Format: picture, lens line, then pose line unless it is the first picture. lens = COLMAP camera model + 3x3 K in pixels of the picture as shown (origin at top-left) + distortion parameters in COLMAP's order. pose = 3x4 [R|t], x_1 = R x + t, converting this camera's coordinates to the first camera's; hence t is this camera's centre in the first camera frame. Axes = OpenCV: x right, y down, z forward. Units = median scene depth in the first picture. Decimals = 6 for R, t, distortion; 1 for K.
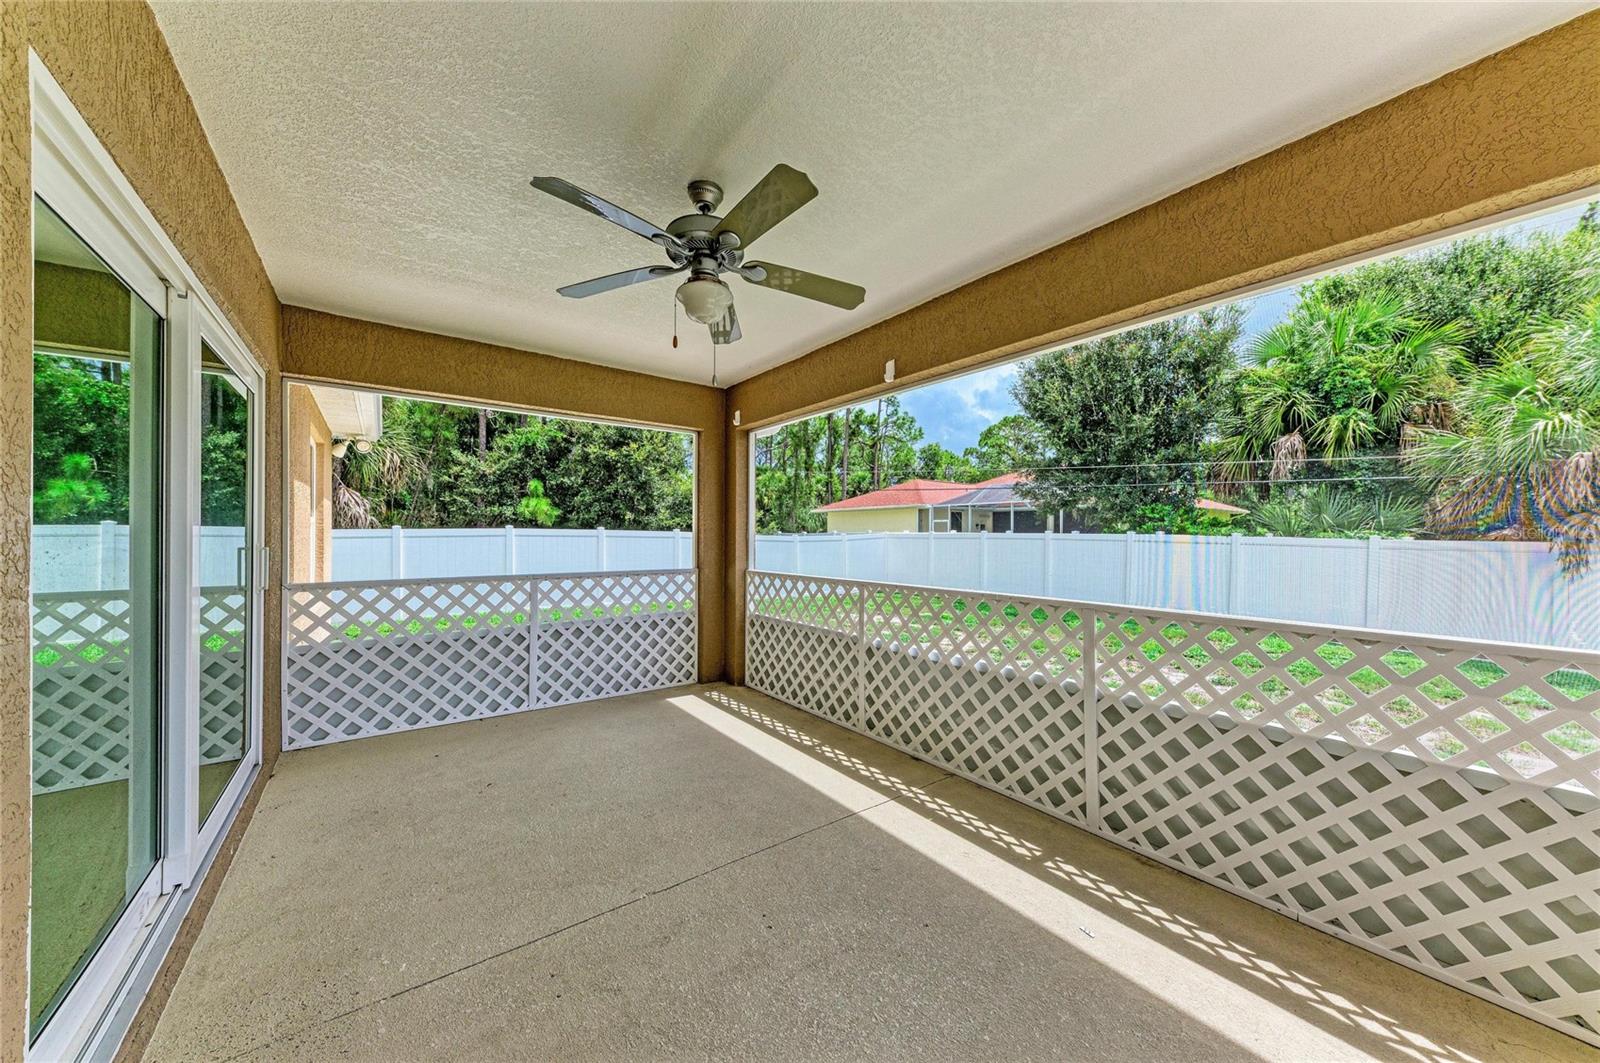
lens RADIAL K [[552.5, 0, 808.0], [0, 552.5, 539.4], [0, 0, 1]] dist [0.012558, -0.000116]
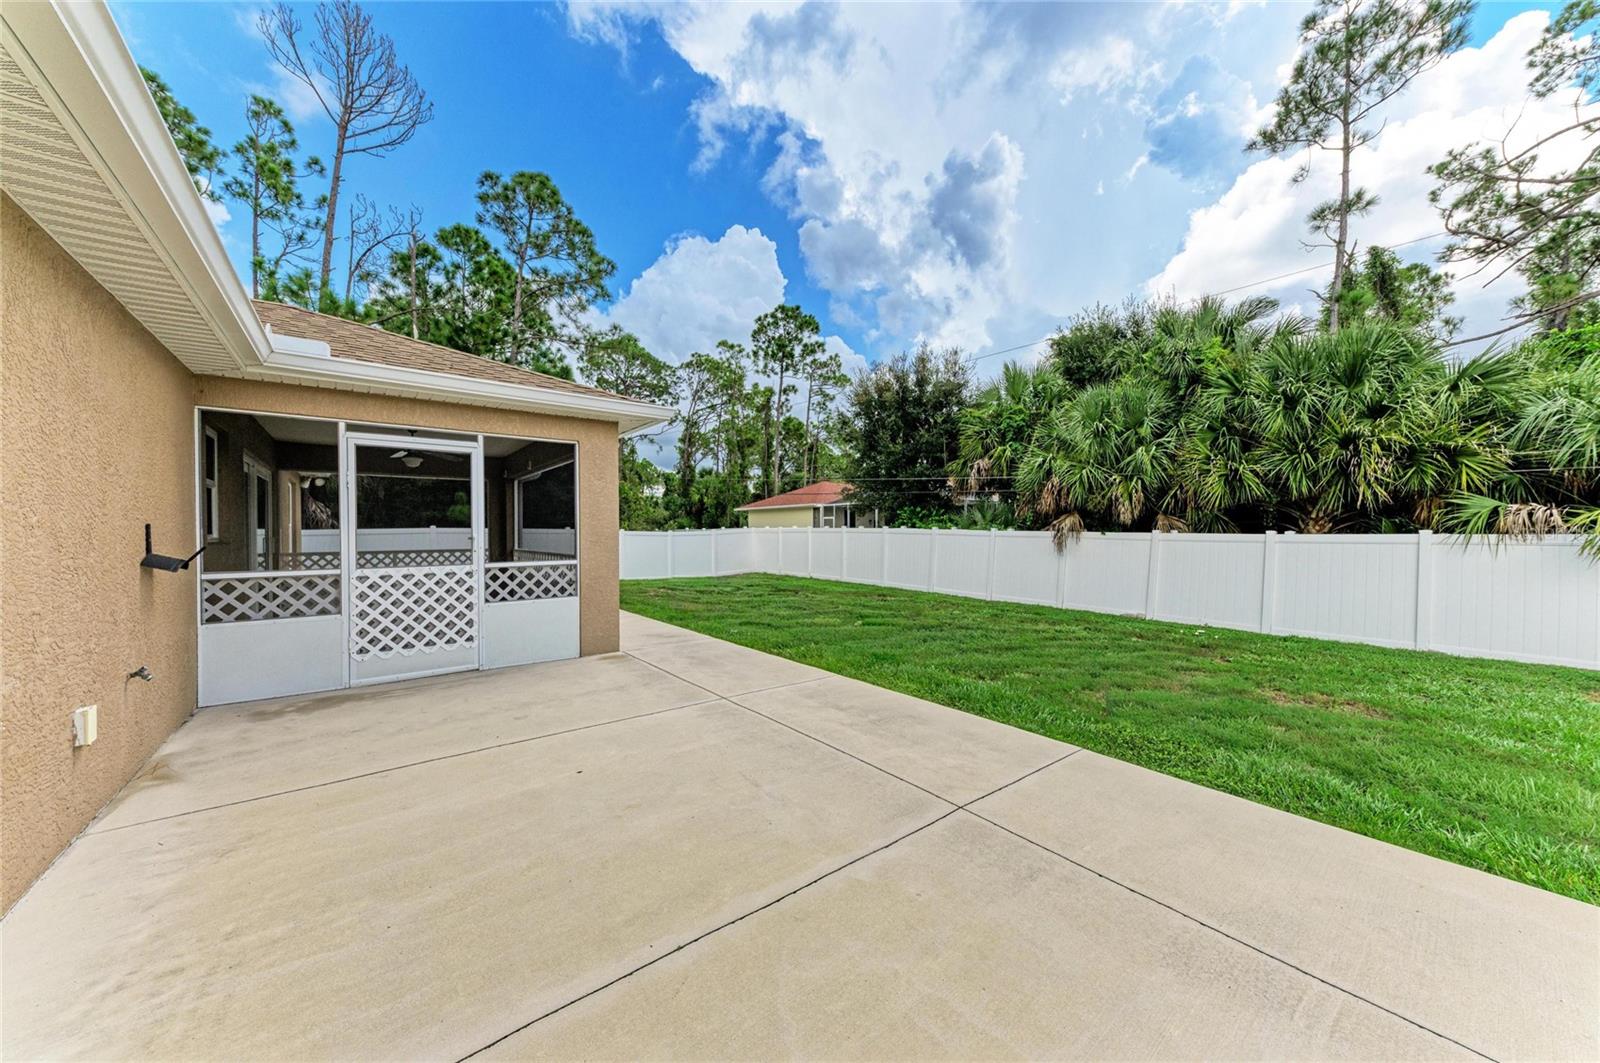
lens RADIAL K [[552.5, 0, 802.8], [0, 552.5, 529.9], [0, 0, 1]] dist [0.012558, -0.000116]
pose [[0.999762, -0.008493, 0.020078, 1.016634], [0.008656, 0.999930, -0.008052, 0.014154], [-0.020008, 0.008224, 0.999766, -1.160913]]
